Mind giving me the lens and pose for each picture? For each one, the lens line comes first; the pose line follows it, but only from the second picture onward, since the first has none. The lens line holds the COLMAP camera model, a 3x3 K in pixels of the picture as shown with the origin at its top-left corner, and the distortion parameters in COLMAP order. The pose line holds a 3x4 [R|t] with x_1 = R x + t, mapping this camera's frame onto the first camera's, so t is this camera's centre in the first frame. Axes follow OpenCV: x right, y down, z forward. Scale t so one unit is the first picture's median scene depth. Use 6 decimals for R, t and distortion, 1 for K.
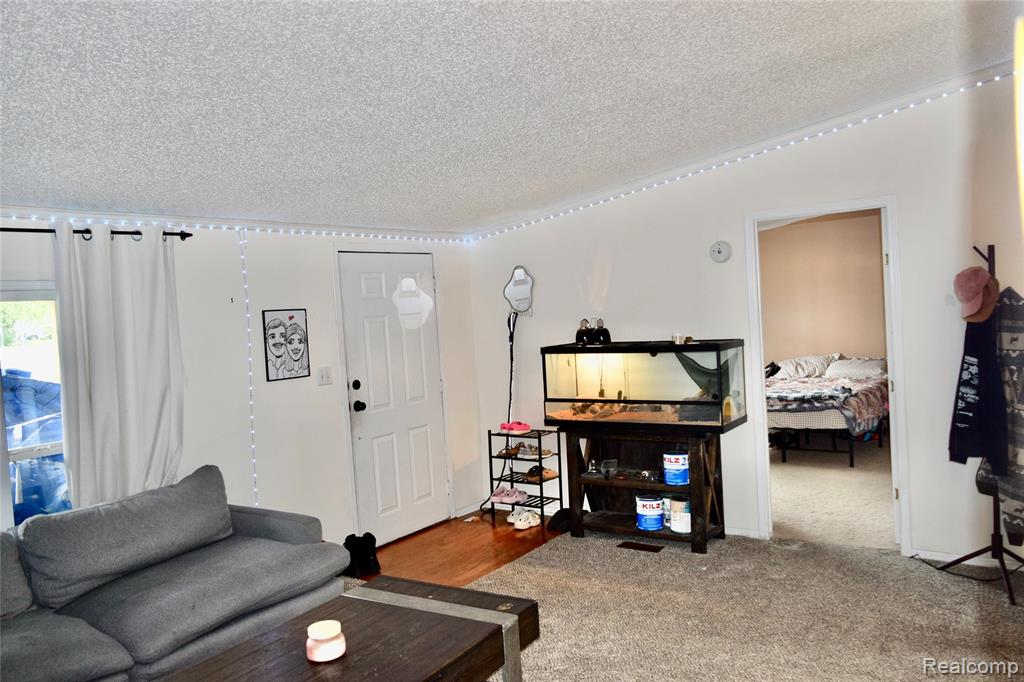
lens RADIAL K [[812.8, 0, 515.0], [0, 812.8, 336.0], [0, 0, 1]] dist [-0.002528, 0.004800]
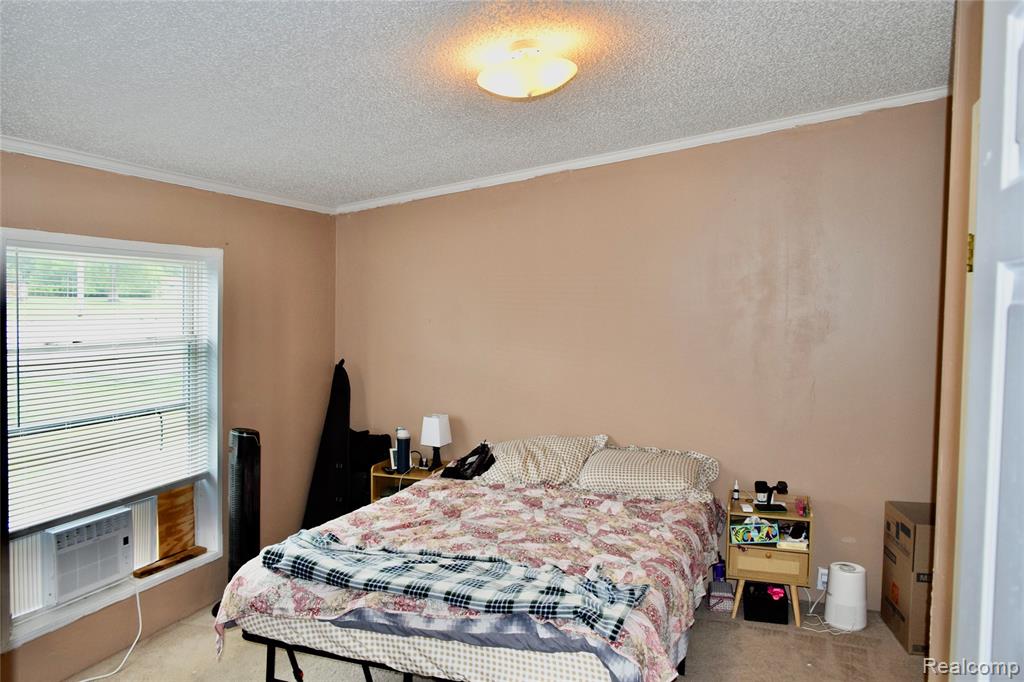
lens RADIAL K [[812.8, 0, 512.9], [0, 812.8, 340.1], [0, 0, 1]] dist [-0.002528, 0.004800]
pose [[0.963676, 0.052569, 0.261851, 0.249621], [-0.054258, 0.998527, -0.000779, -0.043042], [-0.261506, -0.013457, 0.965108, 0.636293]]
